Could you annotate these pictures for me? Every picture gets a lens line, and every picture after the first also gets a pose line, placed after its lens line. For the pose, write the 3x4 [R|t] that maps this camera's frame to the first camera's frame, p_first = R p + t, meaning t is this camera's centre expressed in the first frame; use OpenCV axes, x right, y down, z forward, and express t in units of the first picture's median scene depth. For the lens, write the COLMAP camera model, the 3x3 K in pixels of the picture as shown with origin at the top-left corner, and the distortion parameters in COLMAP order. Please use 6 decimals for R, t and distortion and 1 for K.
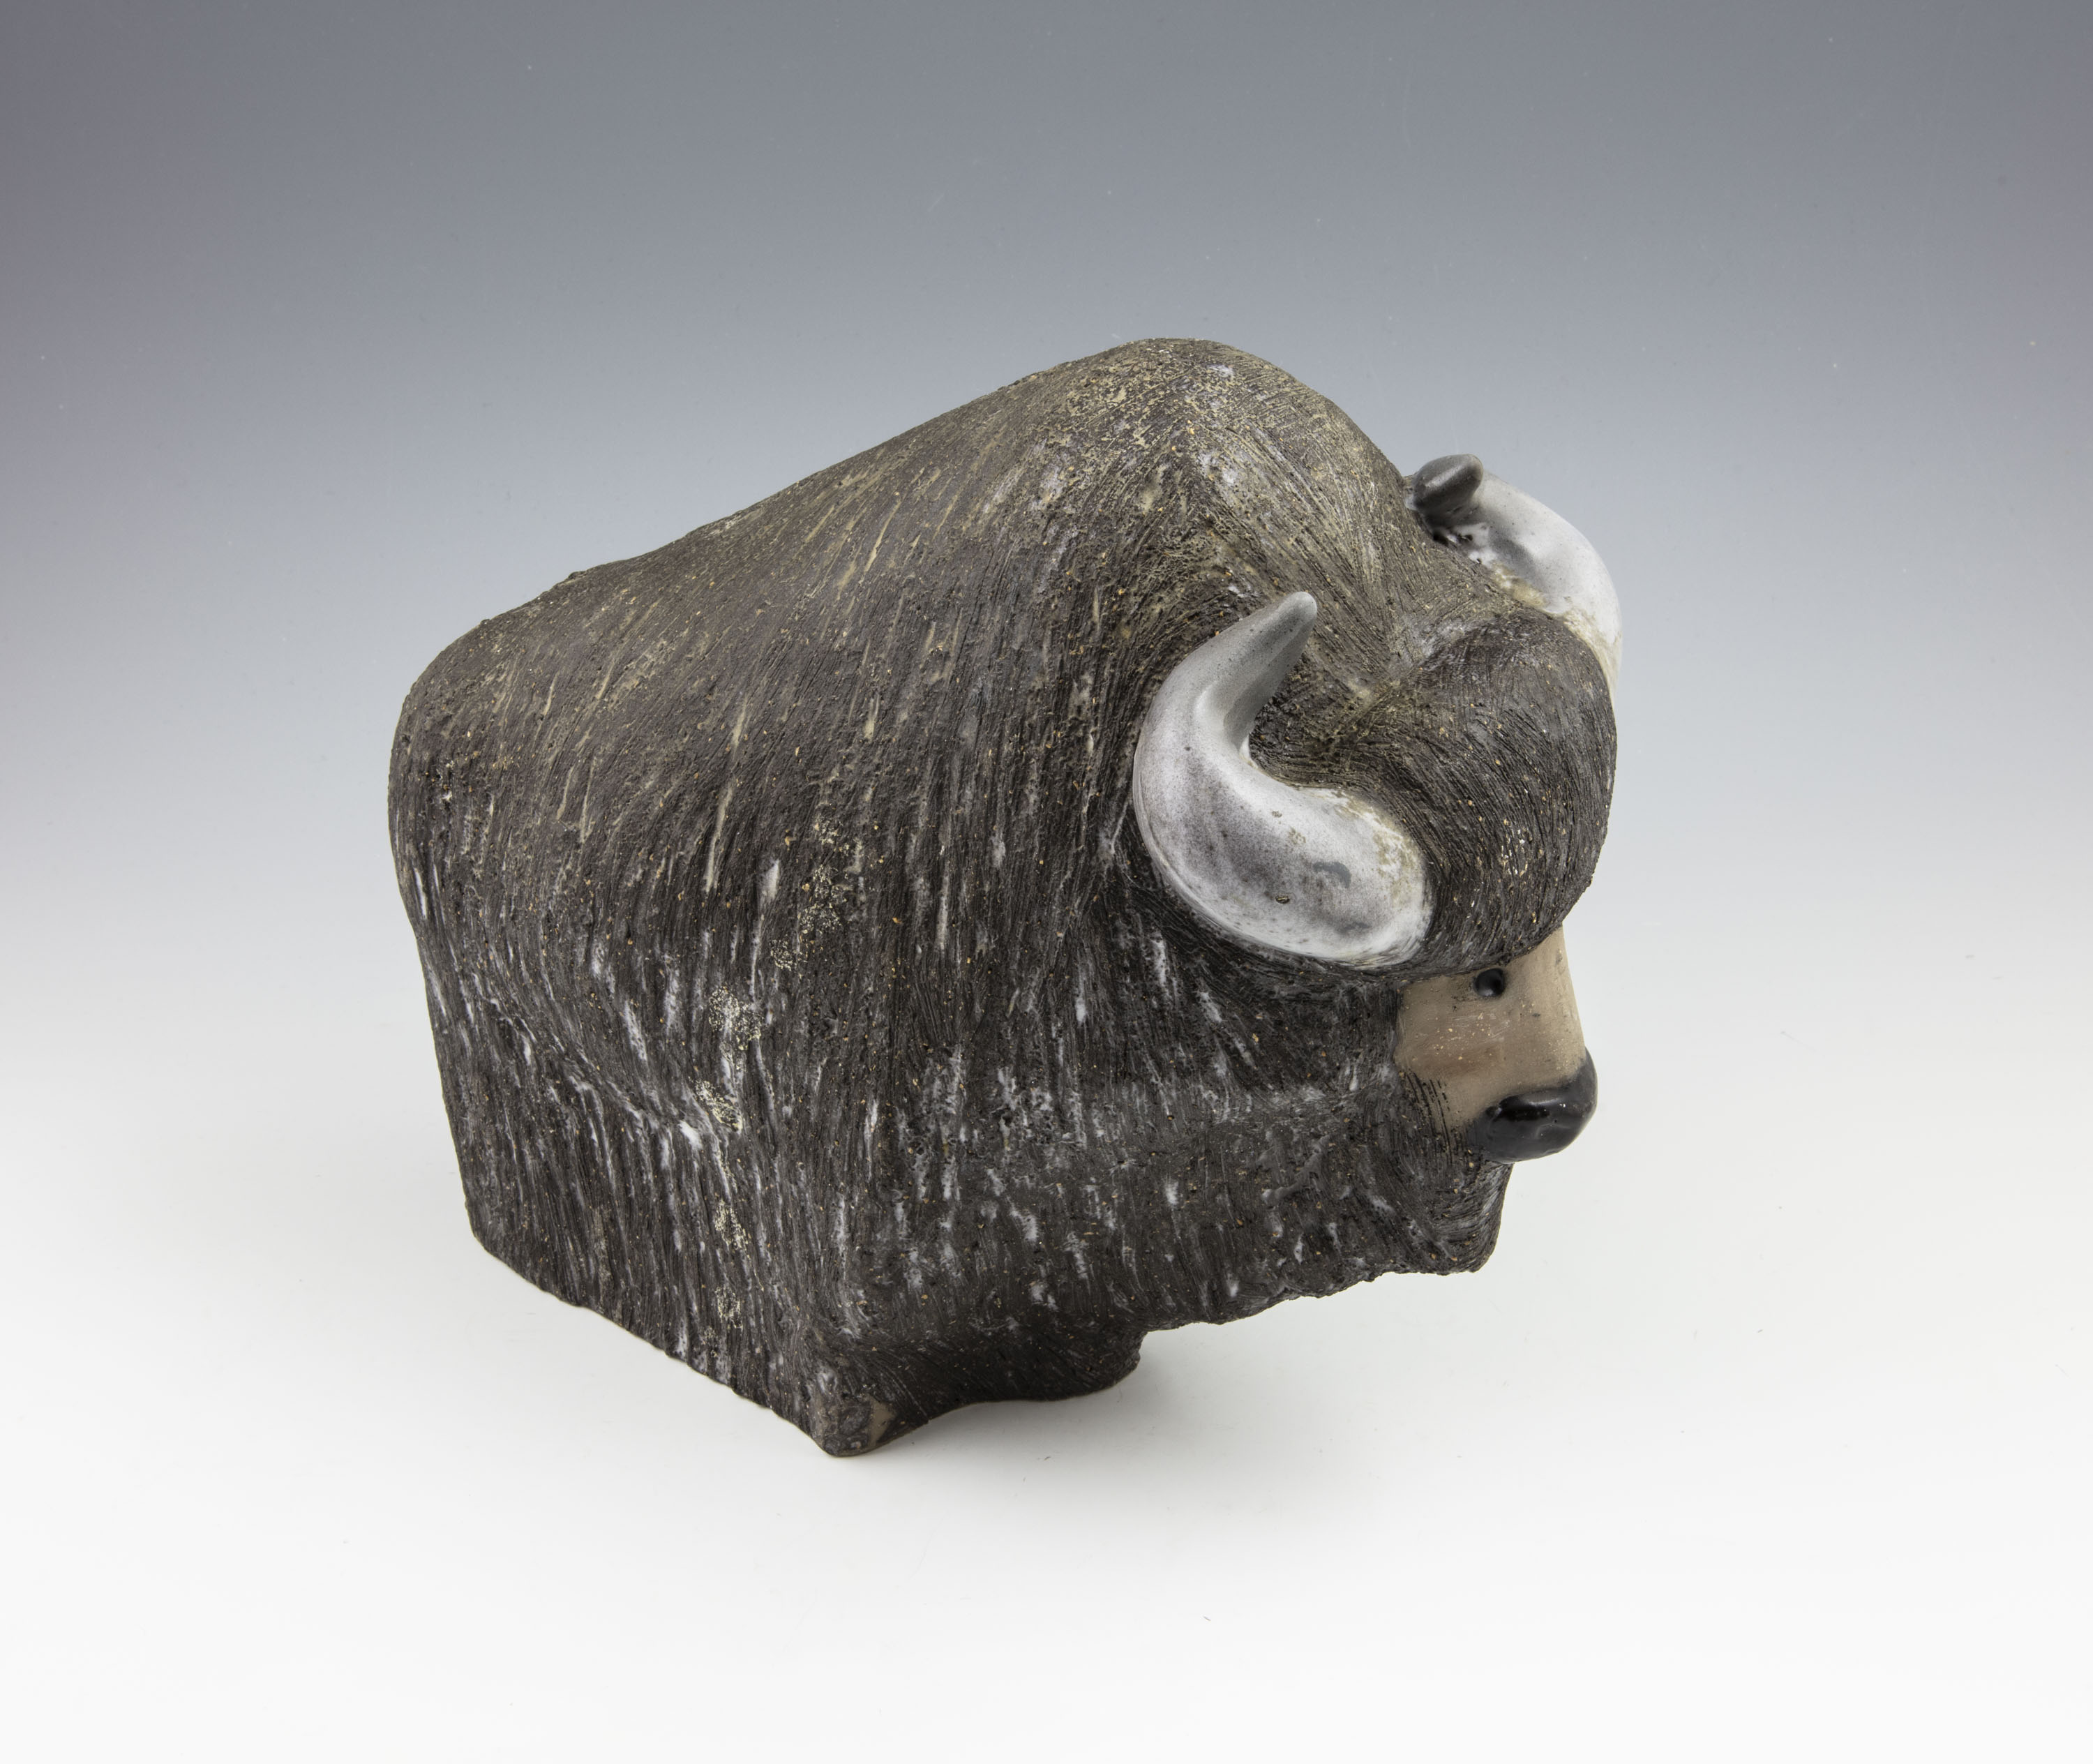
lens RADIAL K [[2437.0, 0, 1050.3], [0, 2437.0, 892.7], [0, 0, 1]] dist [-0.014301, 0.000000]
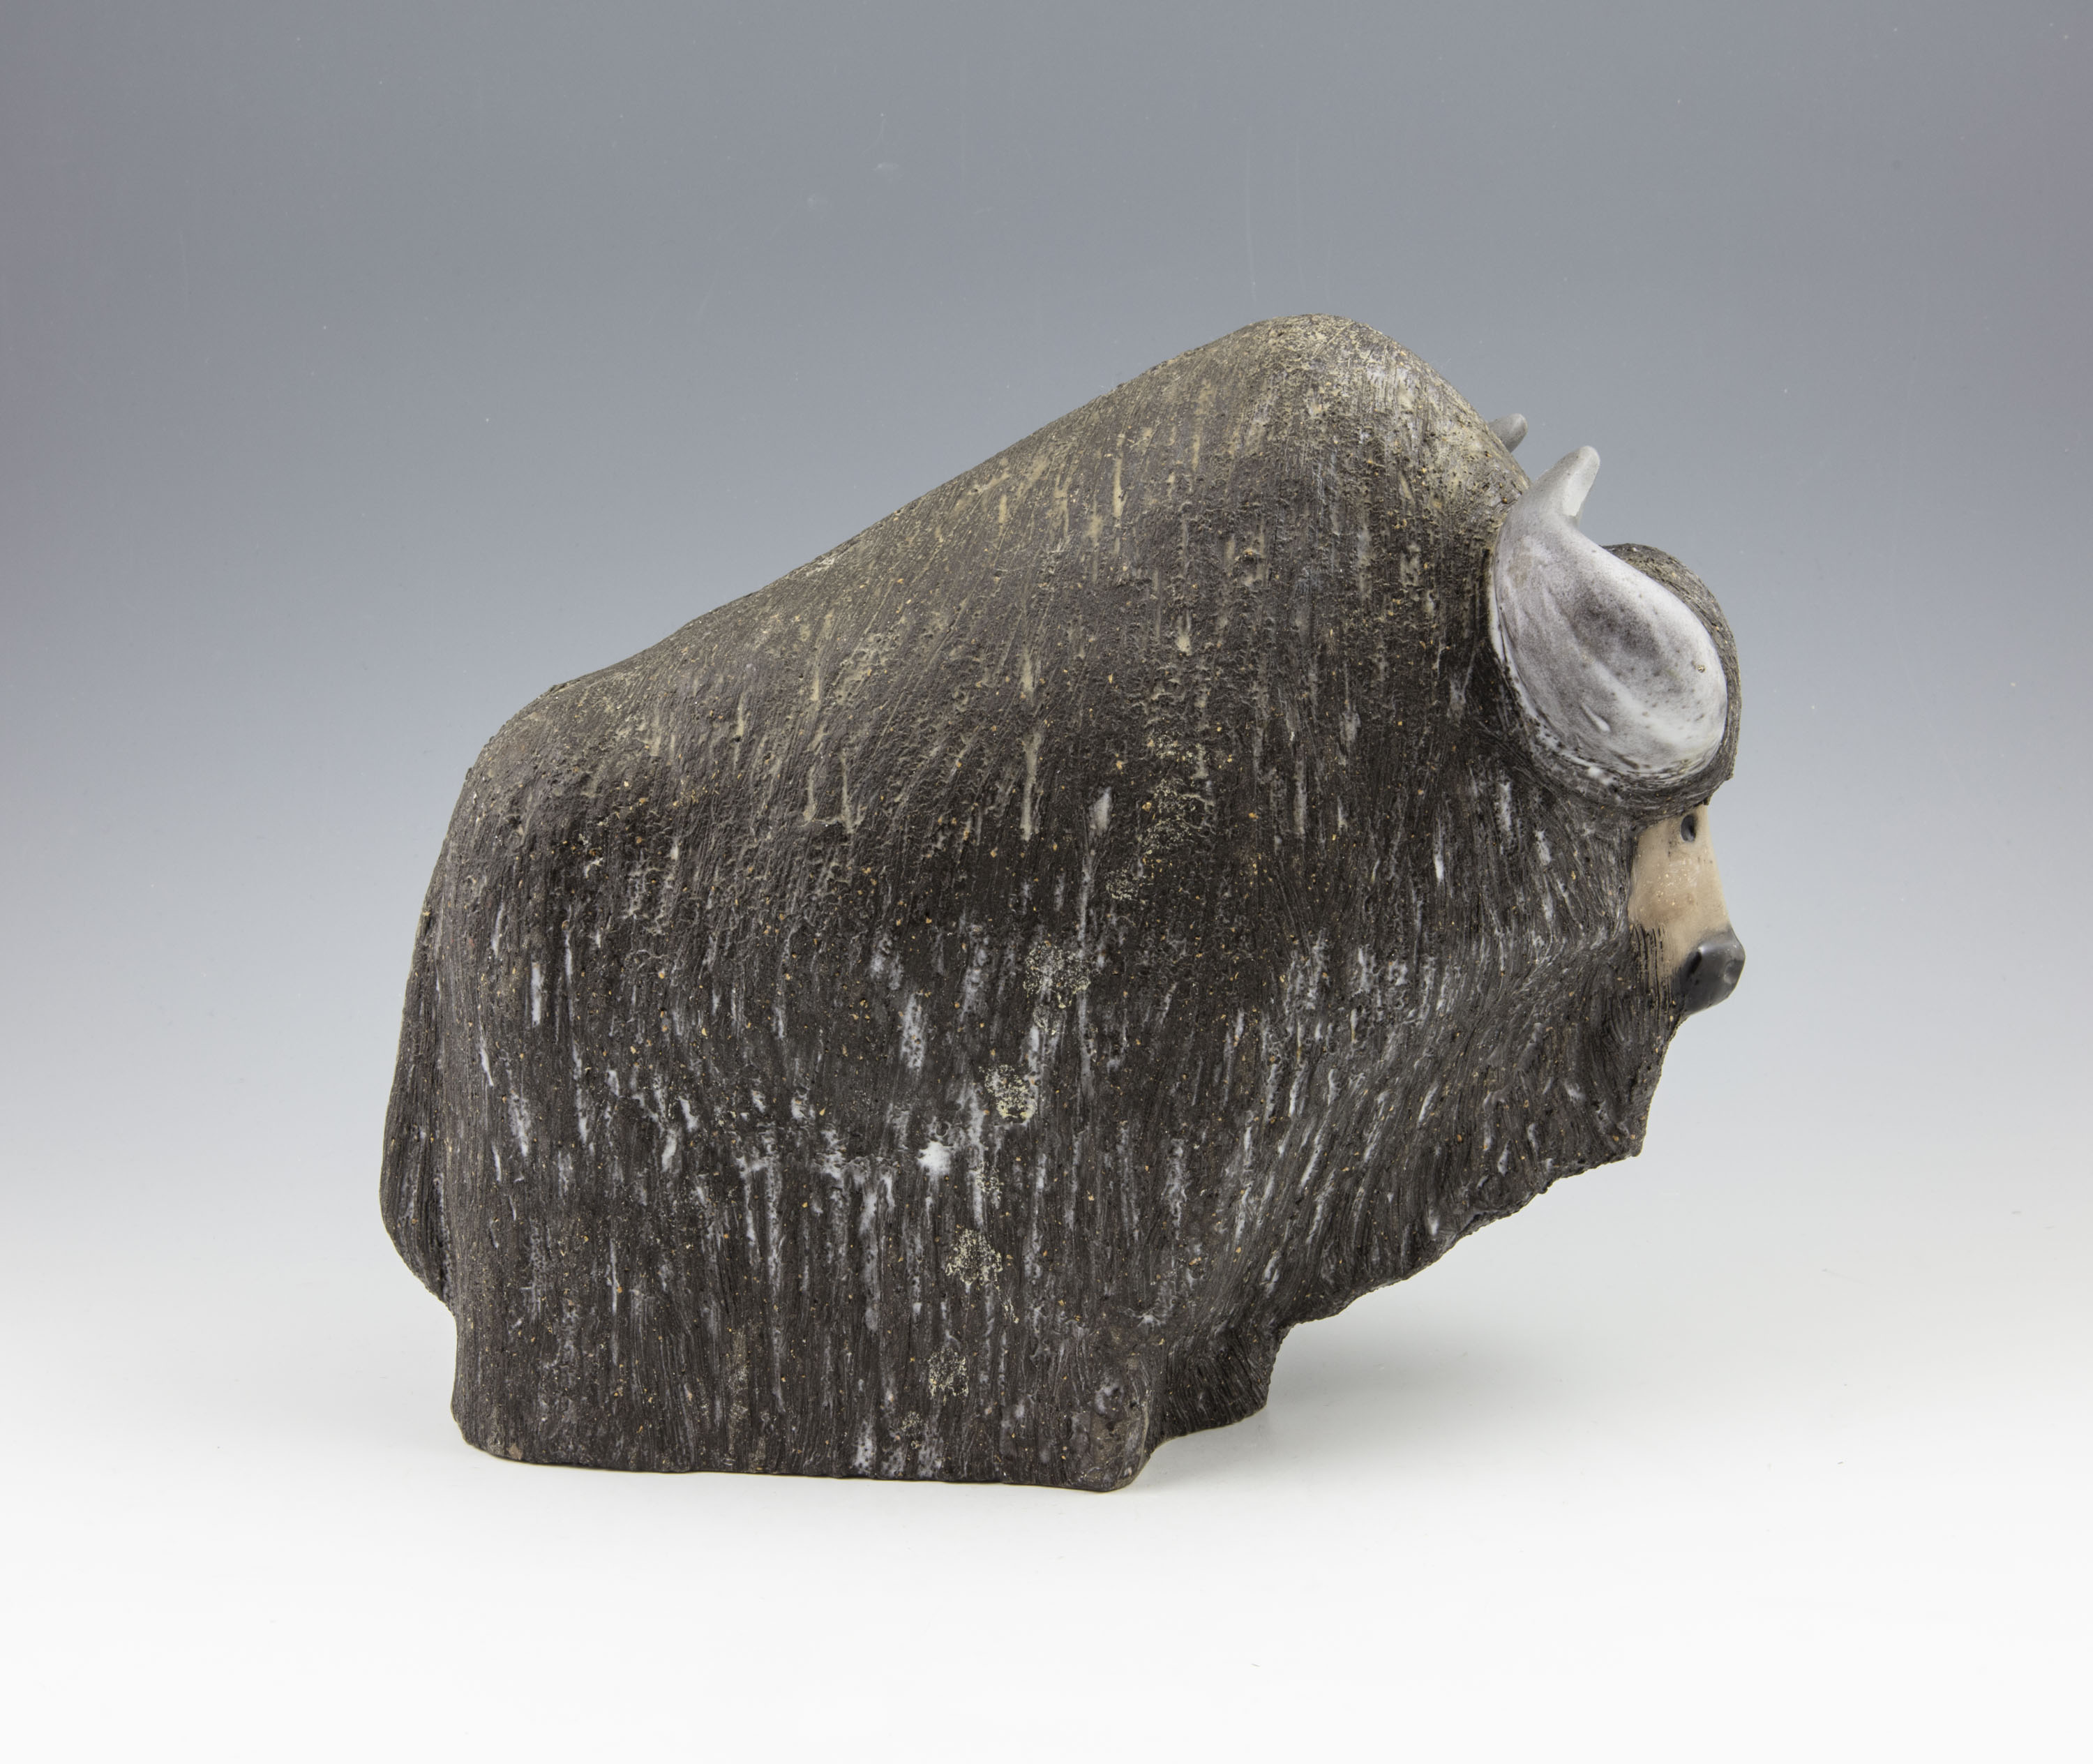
lens RADIAL K [[2533.5, 0, 1040.8], [0, 2533.5, 872.1], [0, 0, 1]] dist [0.019242, 0.000000]
pose [[0.891693, -0.119526, 0.436574, -0.571243], [0.218821, 0.958141, -0.184617, 0.197853], [-0.396232, 0.260153, 0.880523, 0.093632]]
